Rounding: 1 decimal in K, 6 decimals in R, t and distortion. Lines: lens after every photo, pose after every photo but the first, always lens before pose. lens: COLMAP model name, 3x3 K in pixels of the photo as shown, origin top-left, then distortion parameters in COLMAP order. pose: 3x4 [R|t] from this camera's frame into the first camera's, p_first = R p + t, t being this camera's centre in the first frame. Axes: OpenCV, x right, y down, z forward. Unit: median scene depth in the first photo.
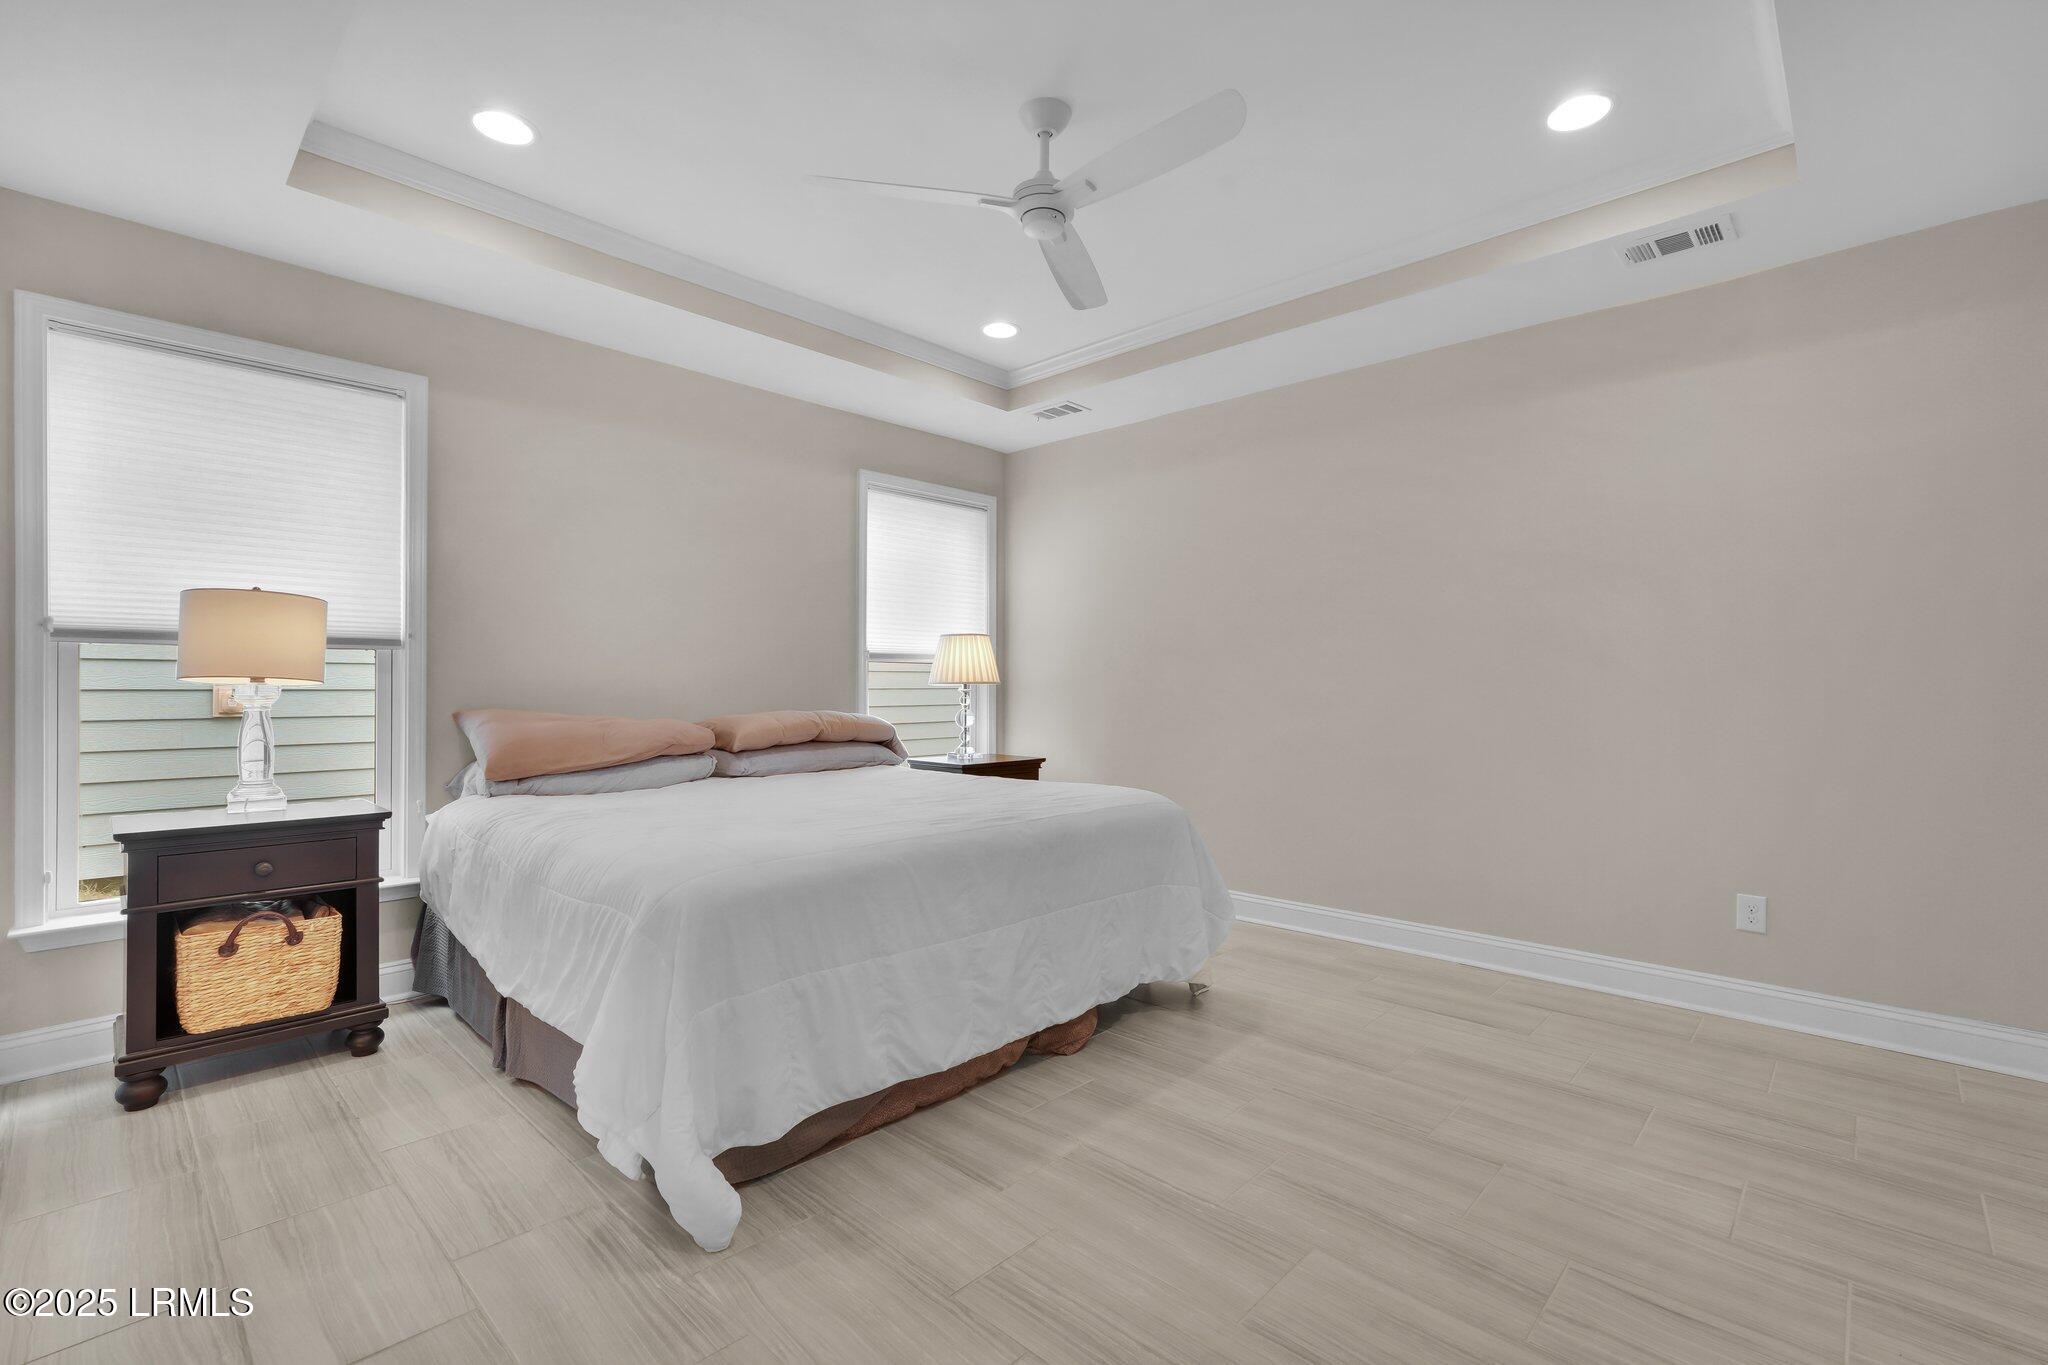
lens RADIAL K [[910.8, 0, 1031.4], [0, 910.8, 678.0], [0, 0, 1]] dist [-0.002413, 0.000663]
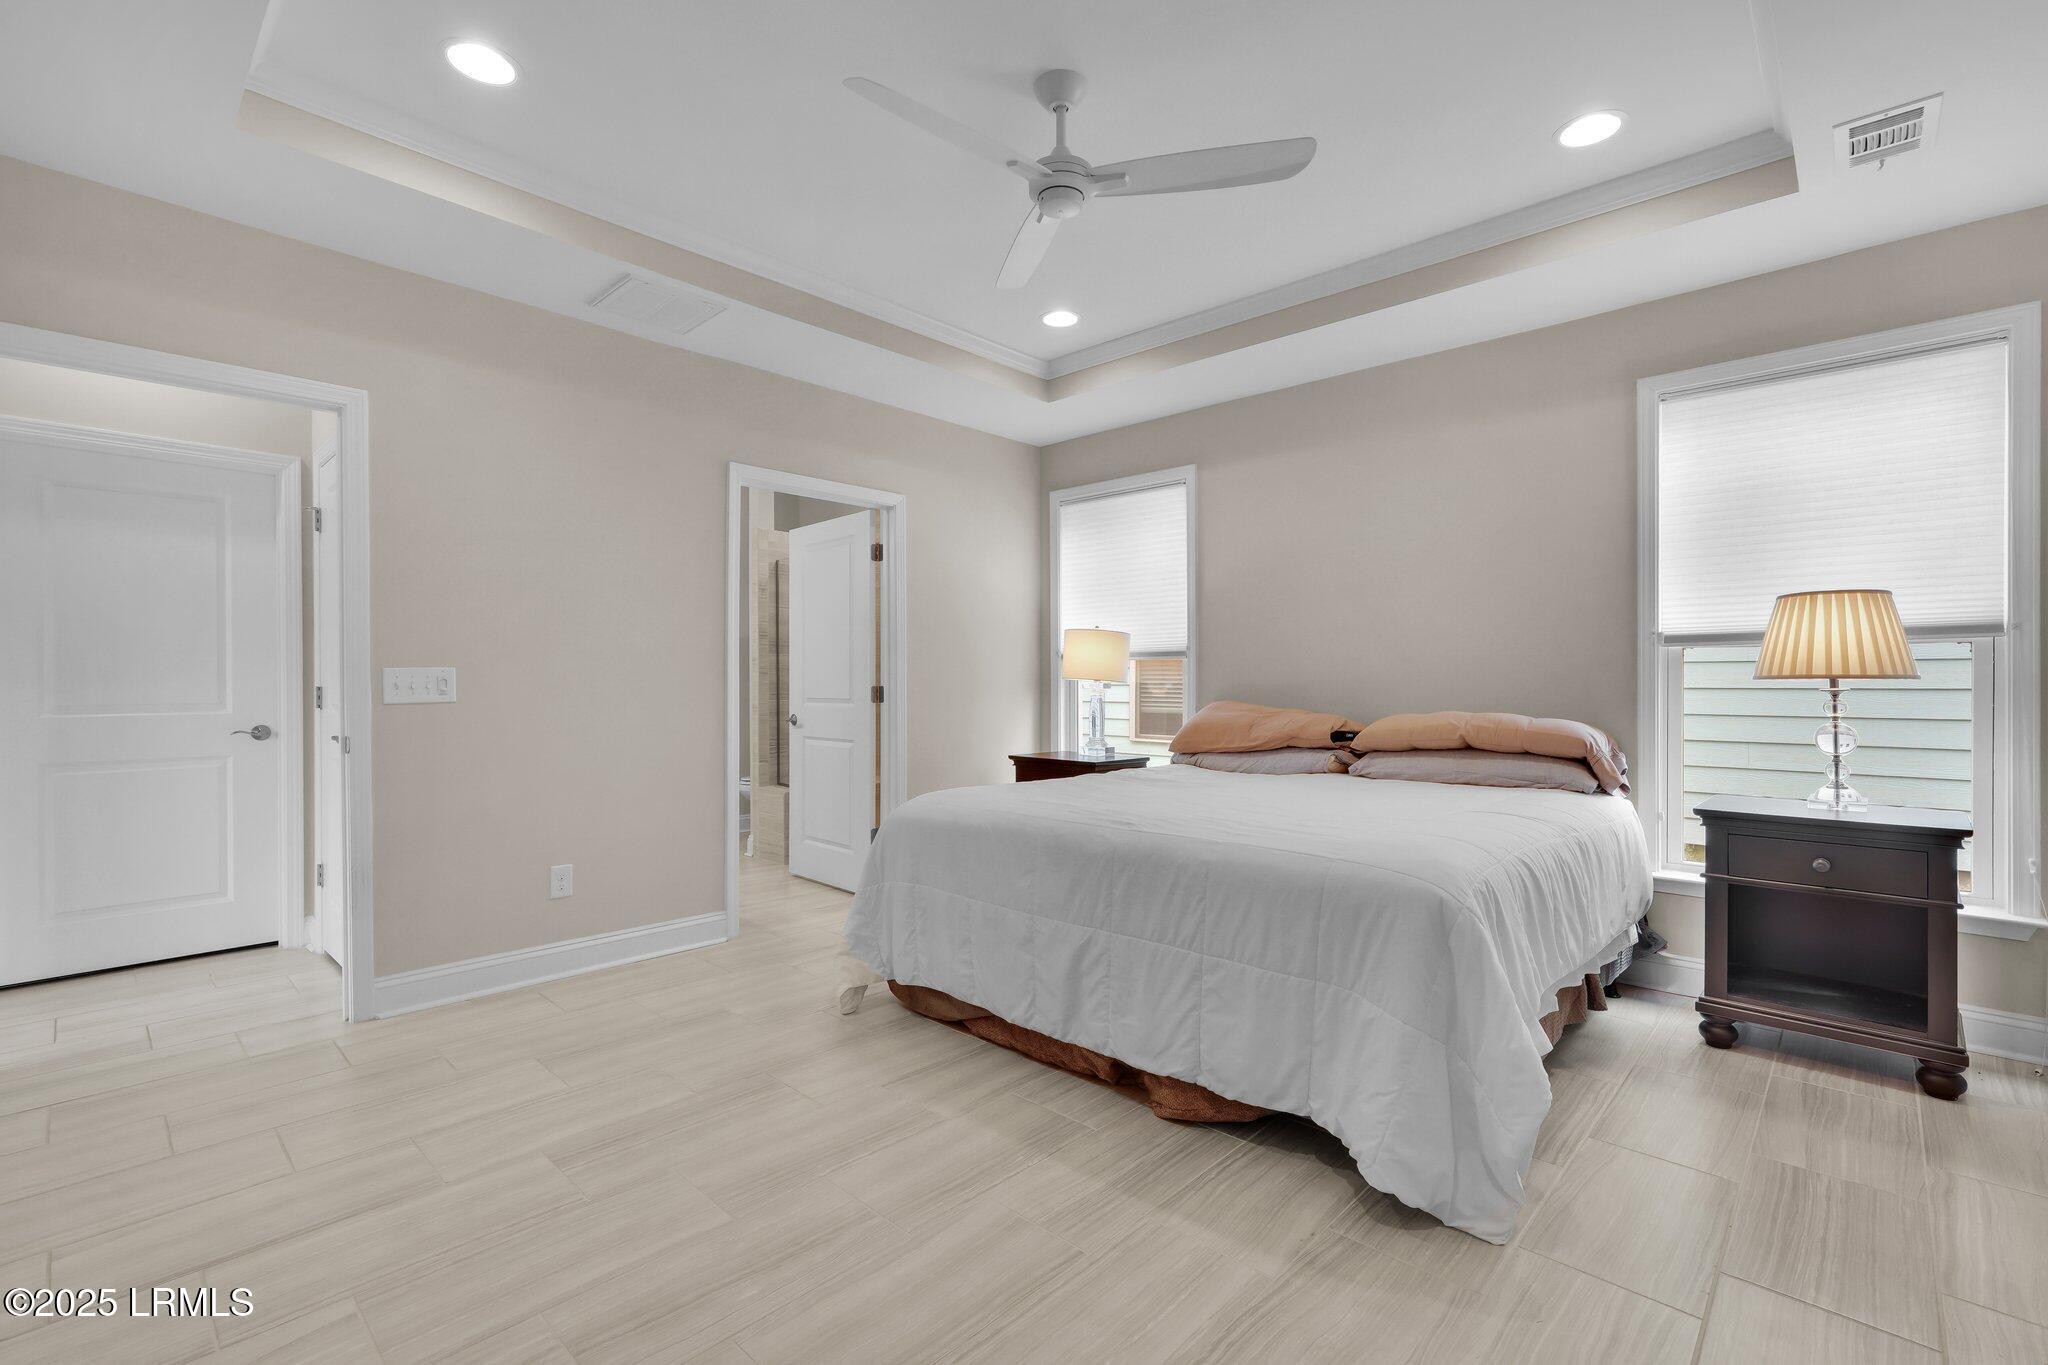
lens RADIAL K [[863.7, 0, 1026.7], [0, 863.7, 705.5], [0, 0, 1]] dist [-0.000964, 0.000315]
pose [[0.021528, 0.024057, -0.999479, 0.488169], [0.009715, 0.999658, 0.024270, 0.004983], [0.999721, -0.010232, 0.021287, 0.501605]]
